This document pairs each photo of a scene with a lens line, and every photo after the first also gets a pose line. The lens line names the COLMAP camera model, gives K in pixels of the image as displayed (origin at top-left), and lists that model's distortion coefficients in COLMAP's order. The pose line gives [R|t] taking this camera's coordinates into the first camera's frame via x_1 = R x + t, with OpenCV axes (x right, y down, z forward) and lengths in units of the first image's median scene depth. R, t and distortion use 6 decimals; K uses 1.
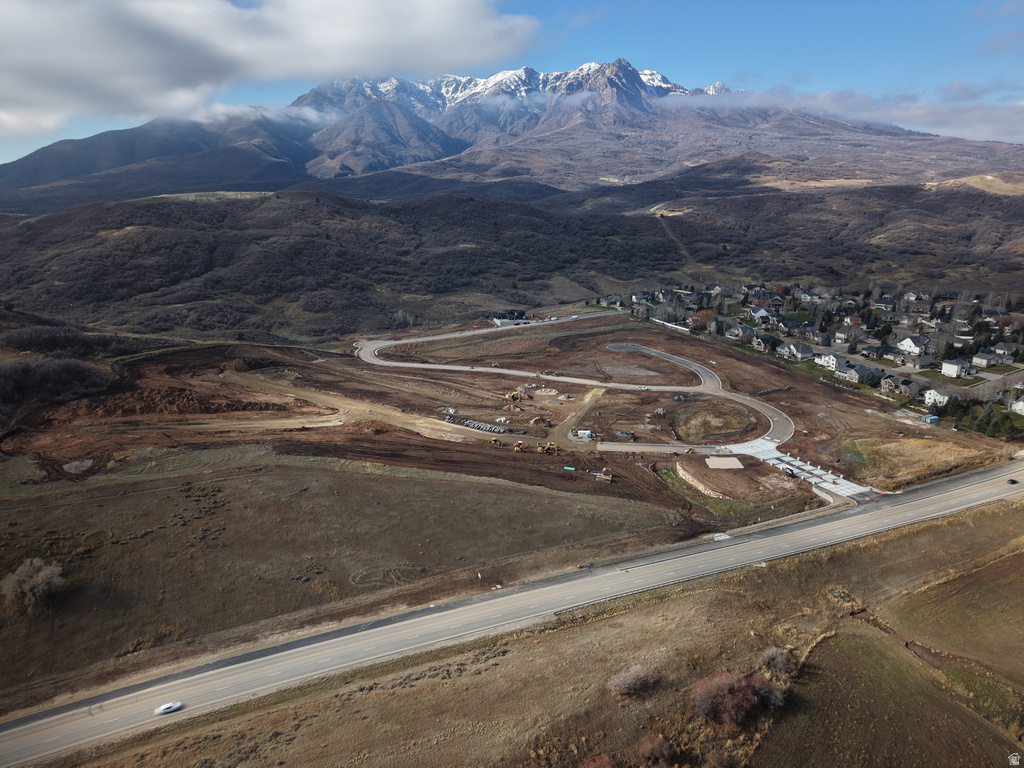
lens RADIAL K [[692.1, 0, 512.0], [0, 692.1, 384.0], [0, 0, 1]] dist [0.005830, 0.001222]
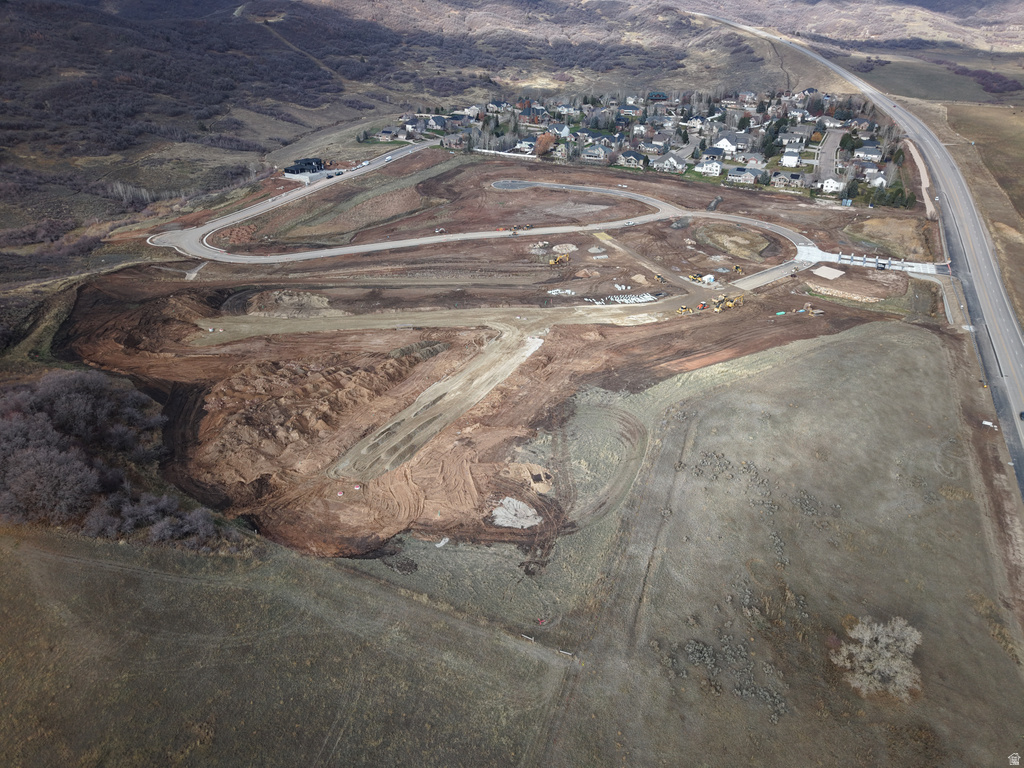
lens RADIAL K [[692.1, 0, 512.0], [0, 692.1, 384.0], [0, 0, 1]] dist [0.005830, 0.001222]
pose [[0.727961, -0.330546, 0.600677, -0.616691], [0.167439, 0.935291, 0.311761, -0.118908], [-0.664859, -0.126373, 0.736201, 0.370666]]
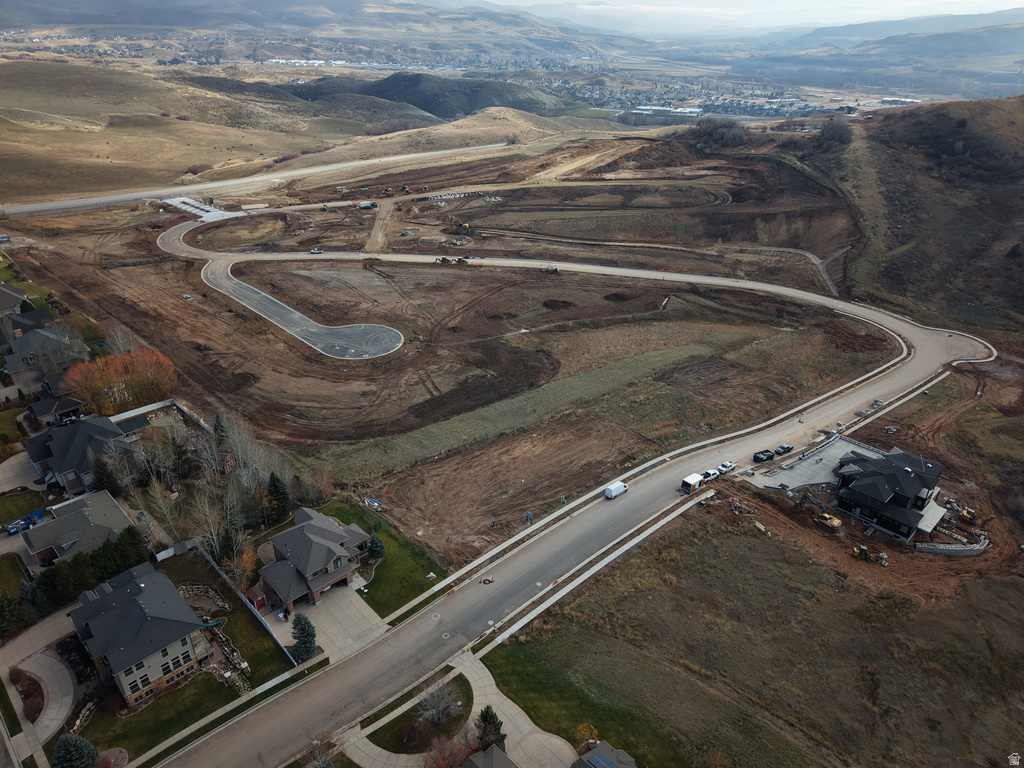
lens RADIAL K [[692.1, 0, 512.0], [0, 692.1, 384.0], [0, 0, 1]] dist [0.005830, 0.001222]
pose [[-0.905097, 0.191188, -0.379798, 0.325558], [-0.118045, 0.745118, 0.656403, -0.434338], [0.408491, 0.638941, -0.651835, 1.747243]]
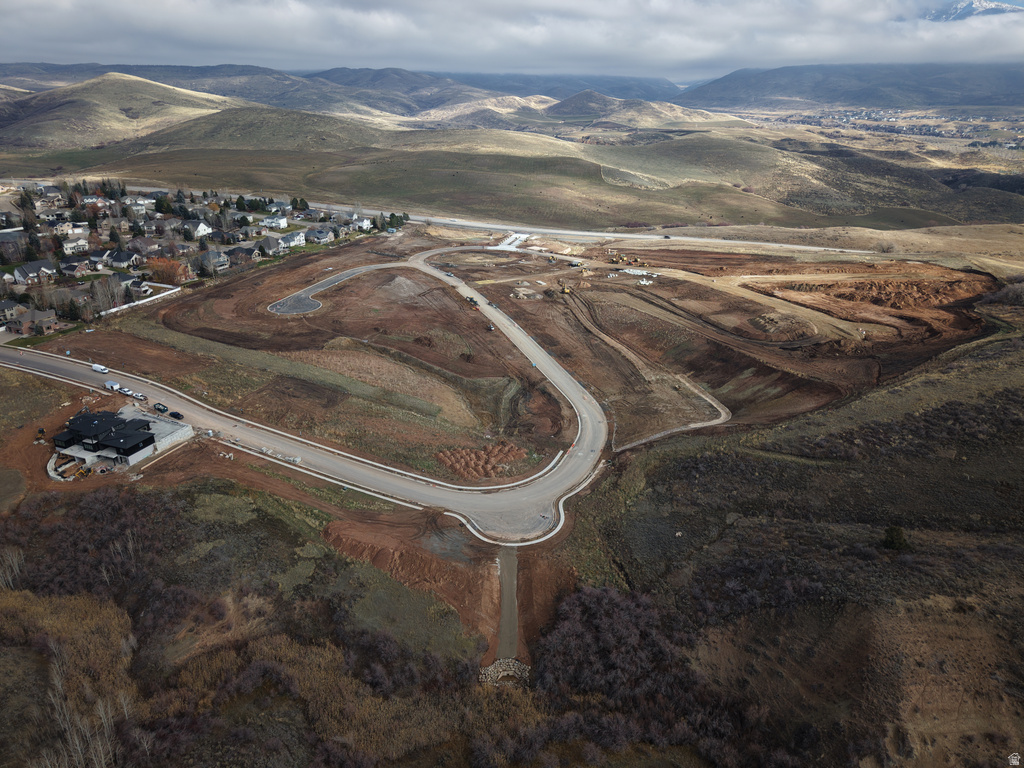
lens RADIAL K [[692.1, 0, 512.0], [0, 692.1, 384.0], [0, 0, 1]] dist [0.005830, 0.001222]
pose [[-0.767020, -0.247910, 0.591794, -0.586538], [0.165789, 0.814441, 0.556058, -0.459756], [-0.619834, 0.524620, -0.583592, 1.723516]]
